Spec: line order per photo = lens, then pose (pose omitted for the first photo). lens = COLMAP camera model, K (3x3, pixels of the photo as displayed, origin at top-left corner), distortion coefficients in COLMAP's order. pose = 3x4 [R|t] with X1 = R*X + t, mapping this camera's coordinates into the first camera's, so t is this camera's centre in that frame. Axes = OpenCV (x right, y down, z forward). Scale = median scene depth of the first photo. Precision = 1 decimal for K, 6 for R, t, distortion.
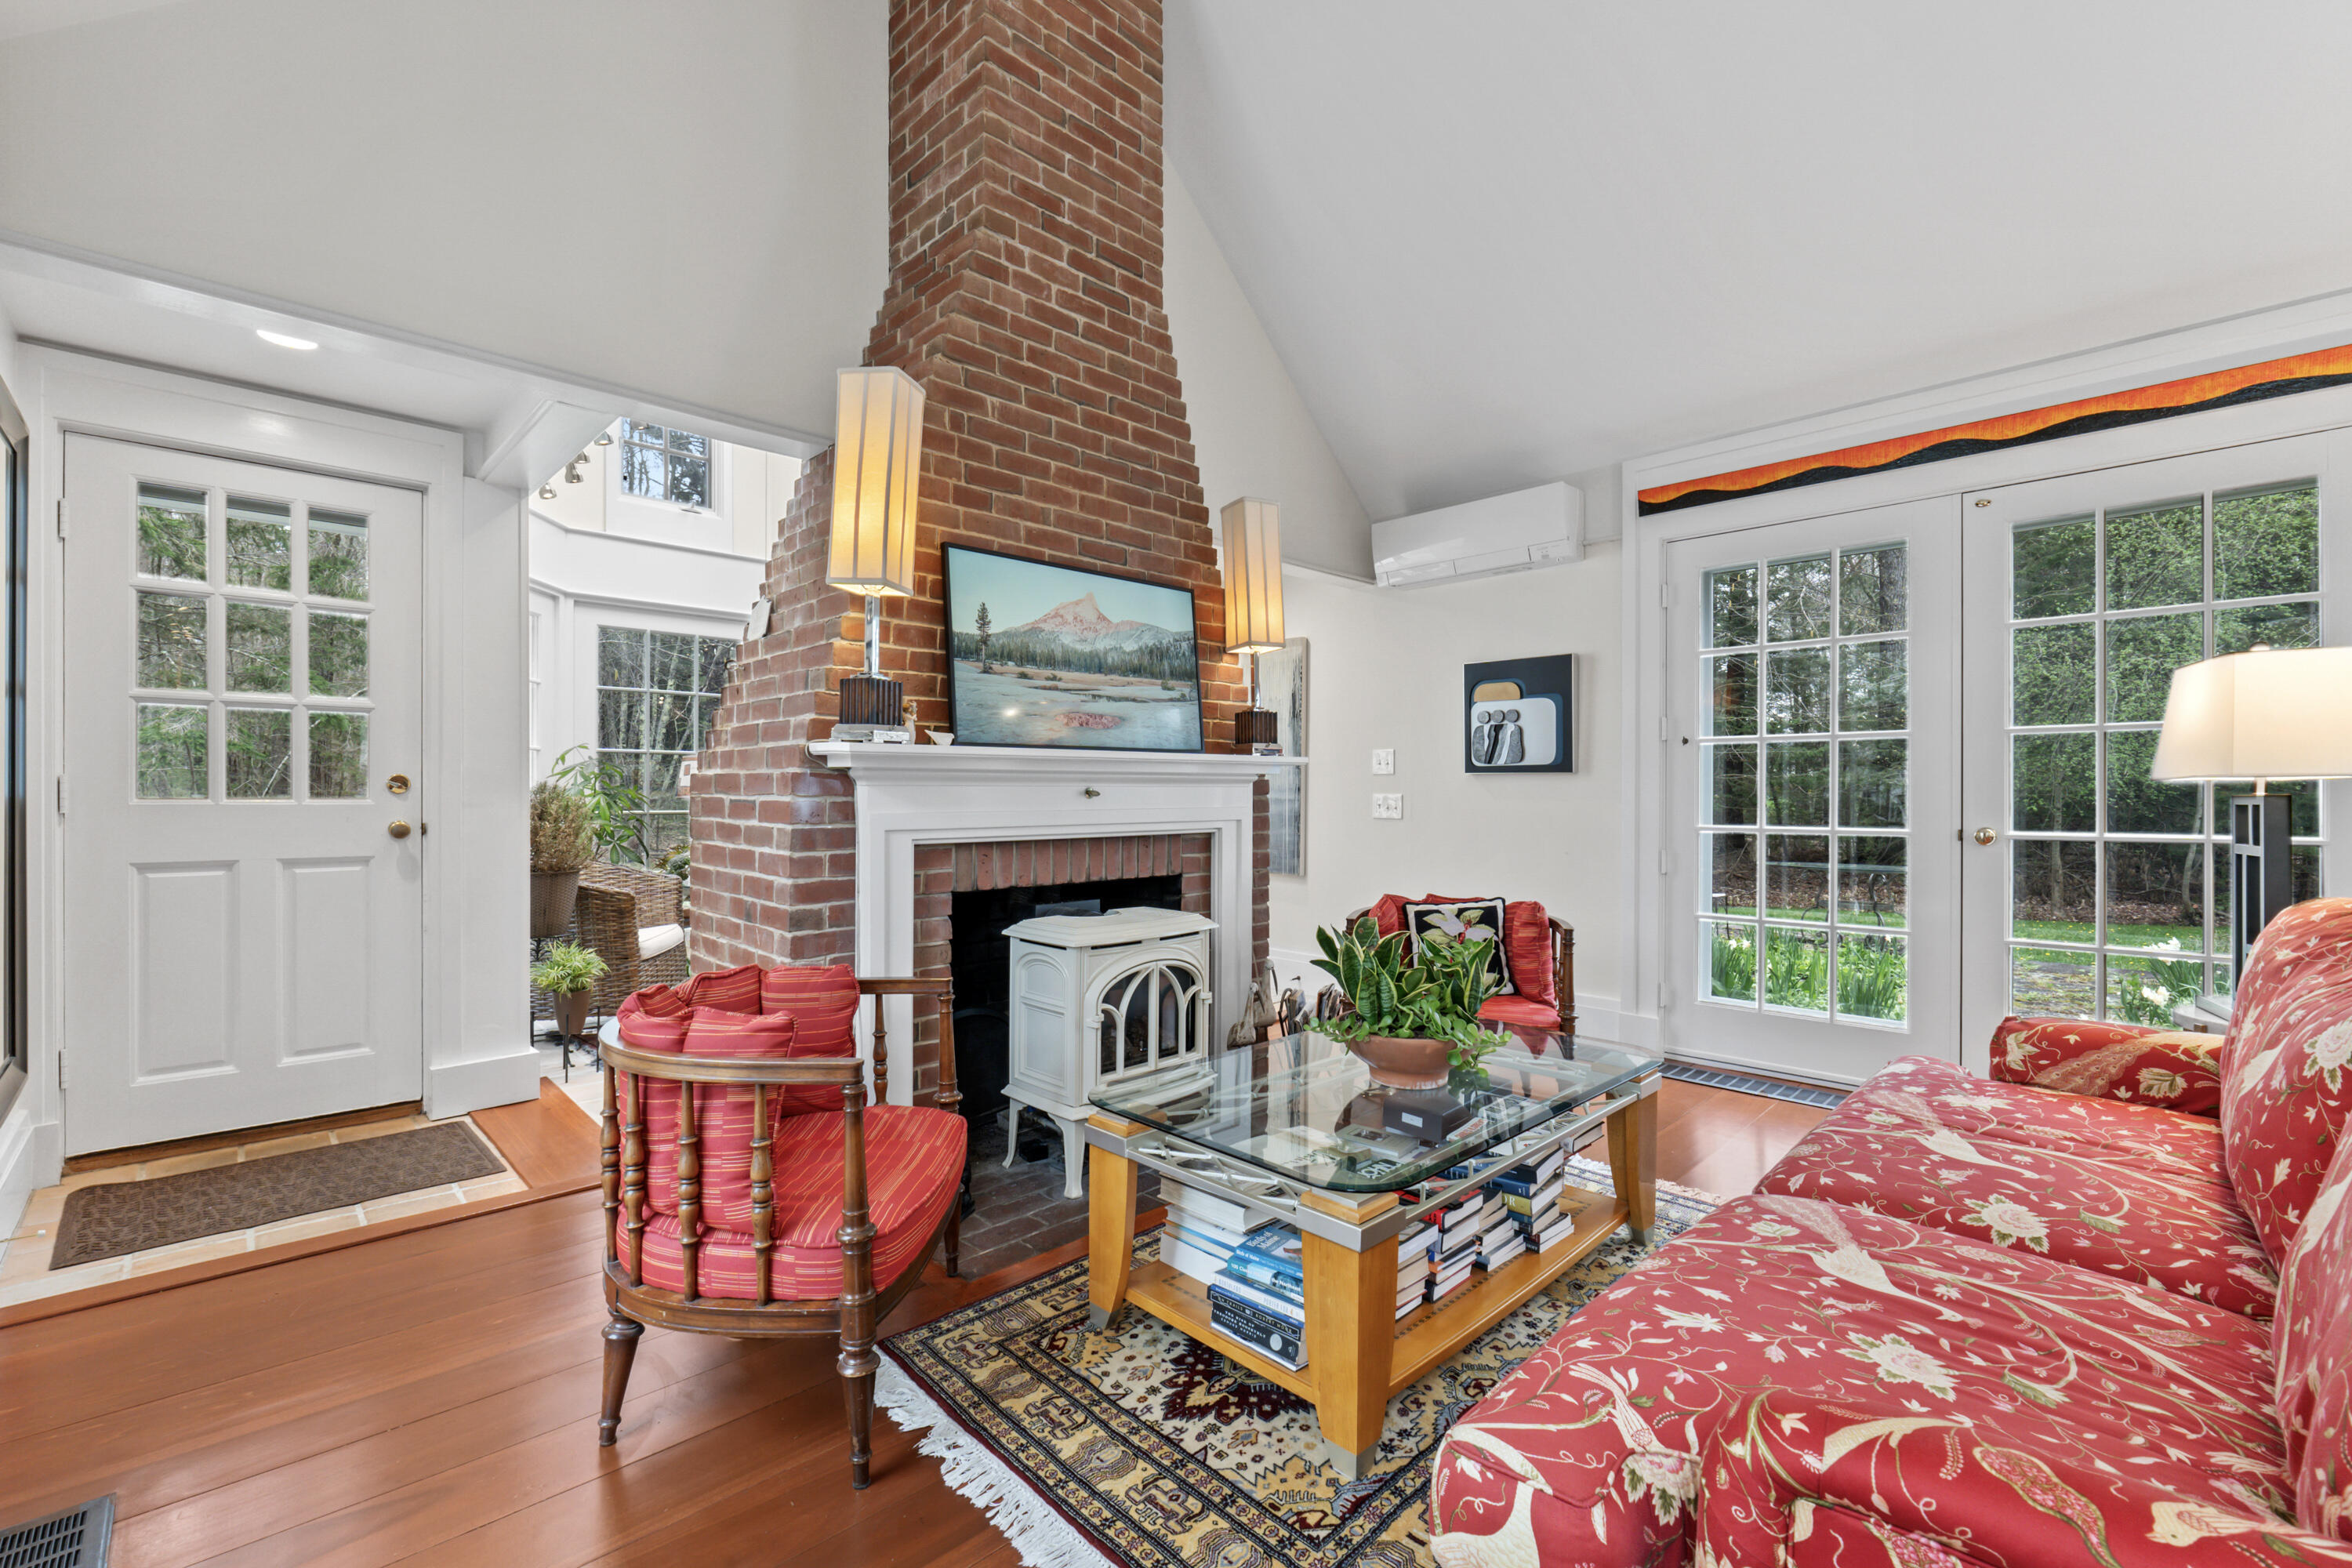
lens RADIAL K [[1000.7, 0, 1189.6], [0, 1000.7, 792.6], [0, 0, 1]] dist [-0.009768, 0.000897]
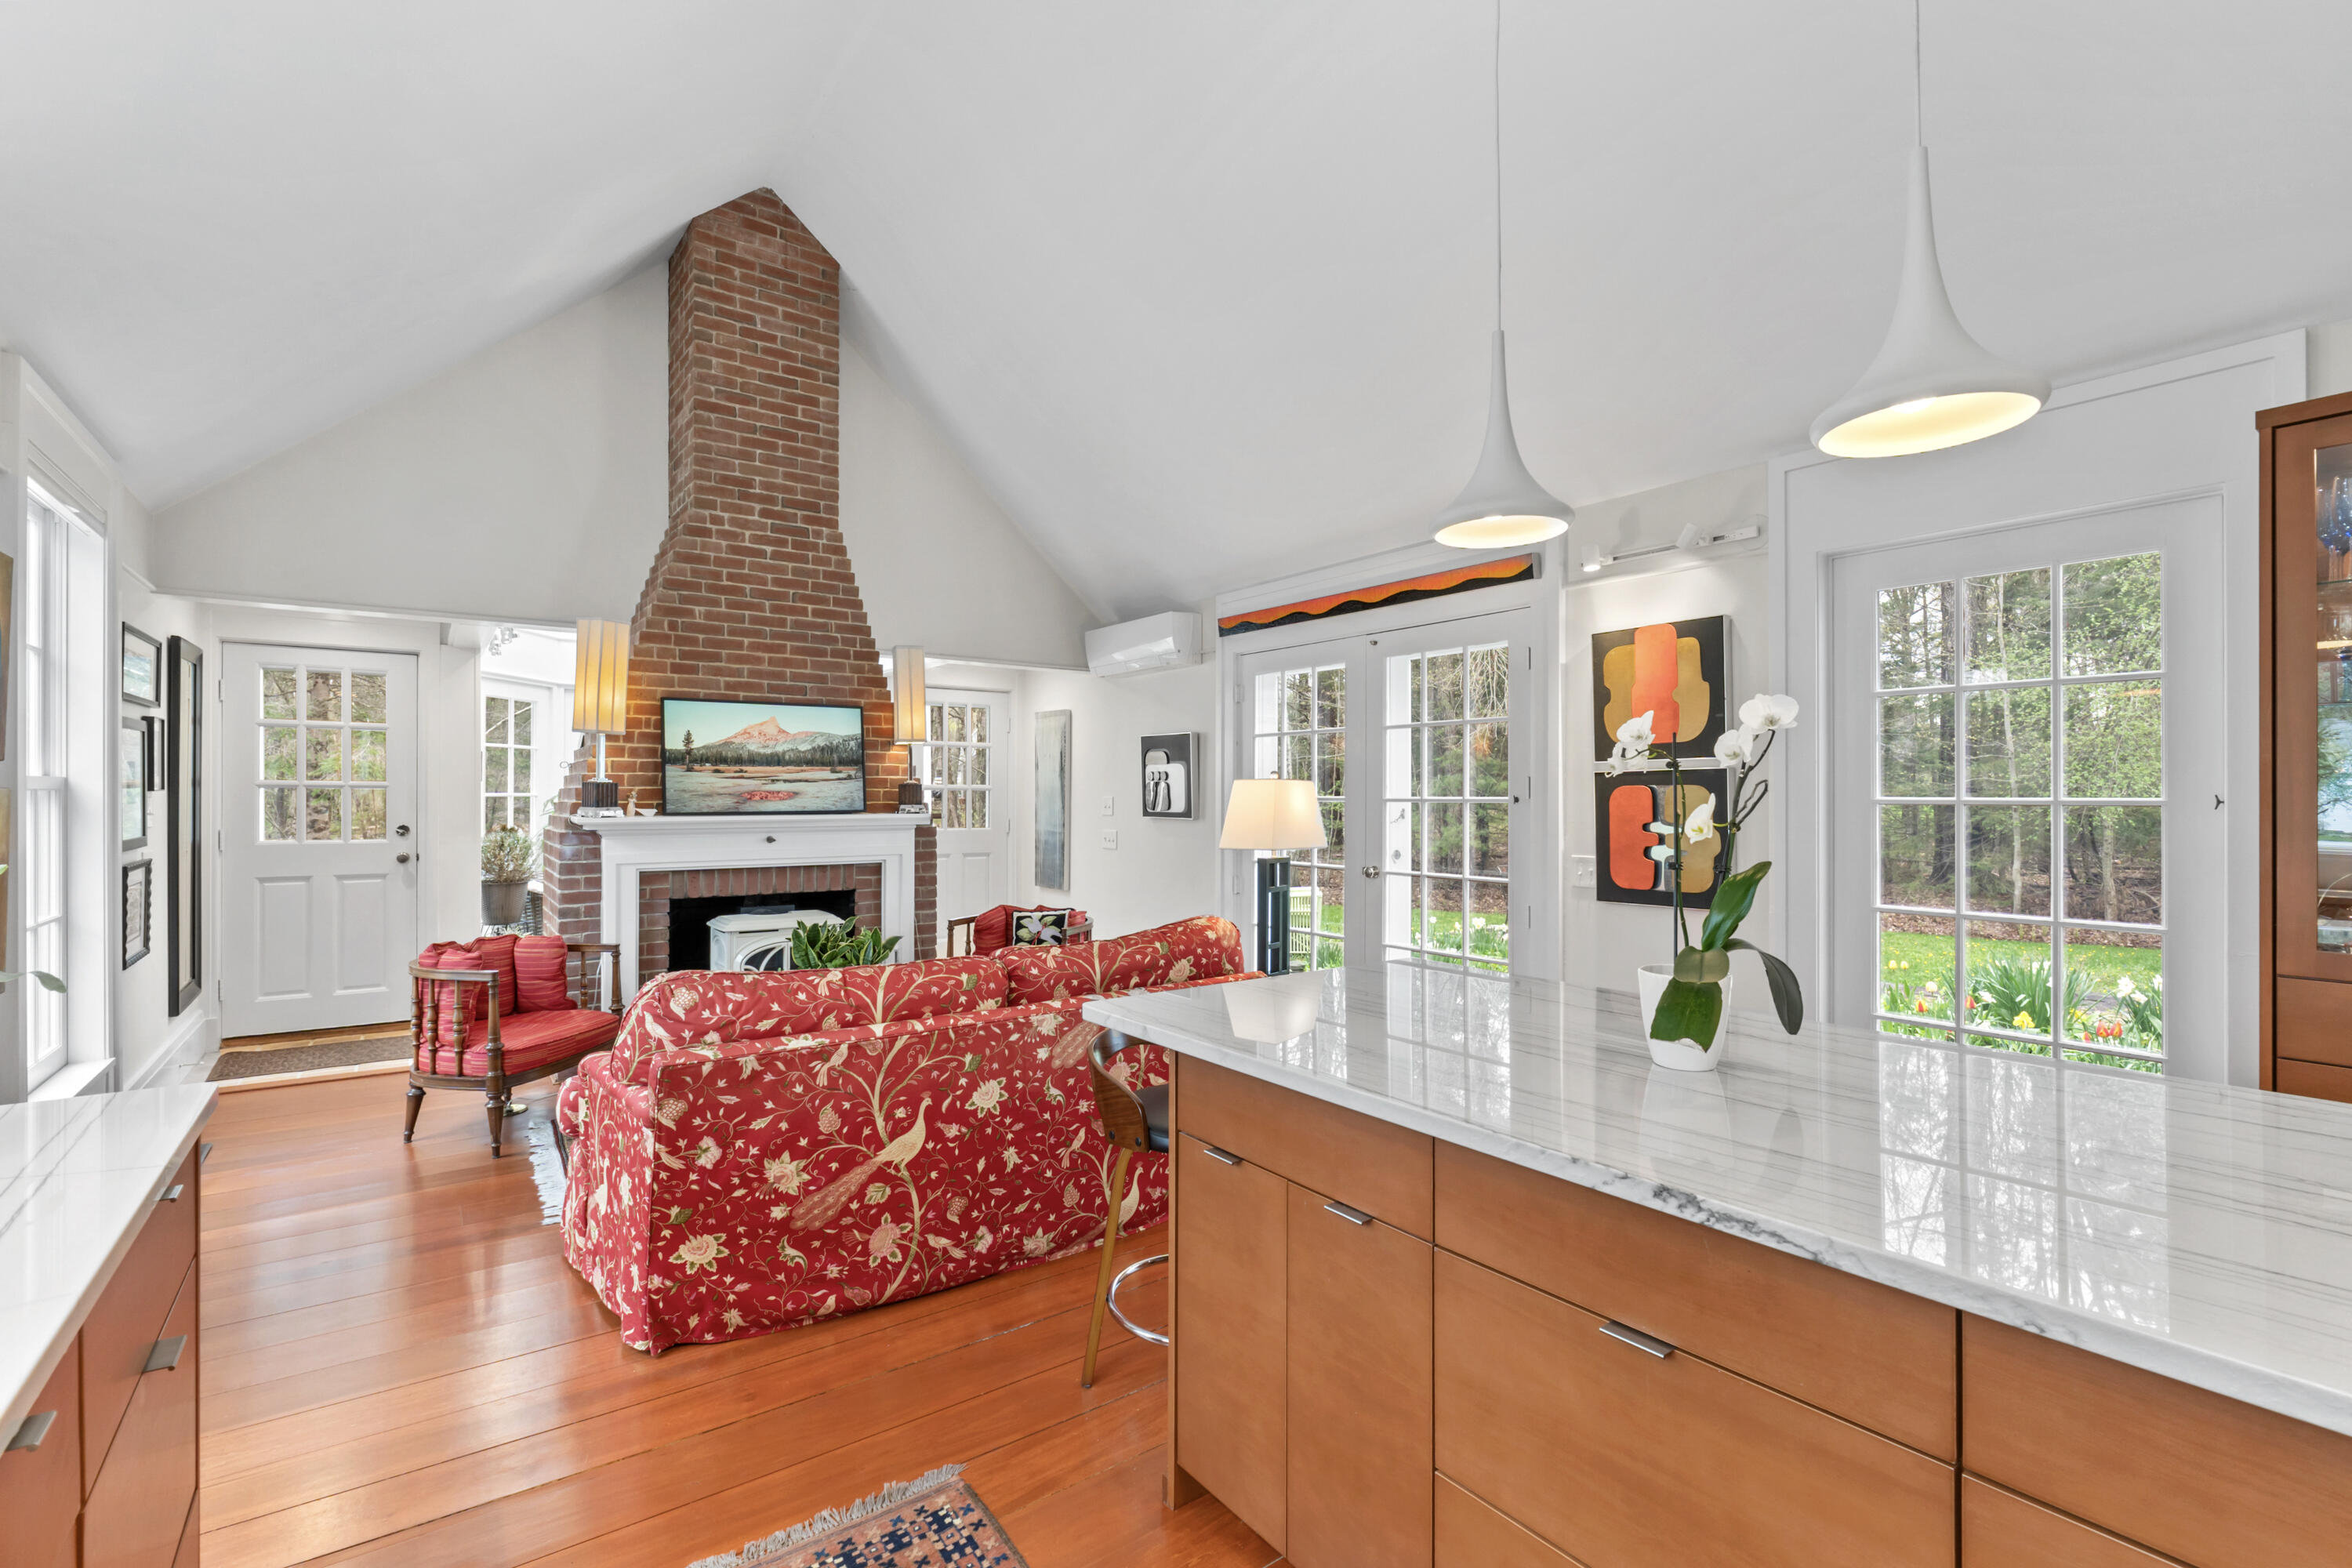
lens RADIAL K [[1000.7, 0, 1154.0], [0, 1000.7, 797.8], [0, 0, 1]] dist [-0.009768, 0.000897]
pose [[0.991261, -0.000573, -0.131913, 0.753698], [-0.000139, 0.999985, -0.005391, -0.060396], [0.131914, 0.005362, 0.991247, -0.549065]]
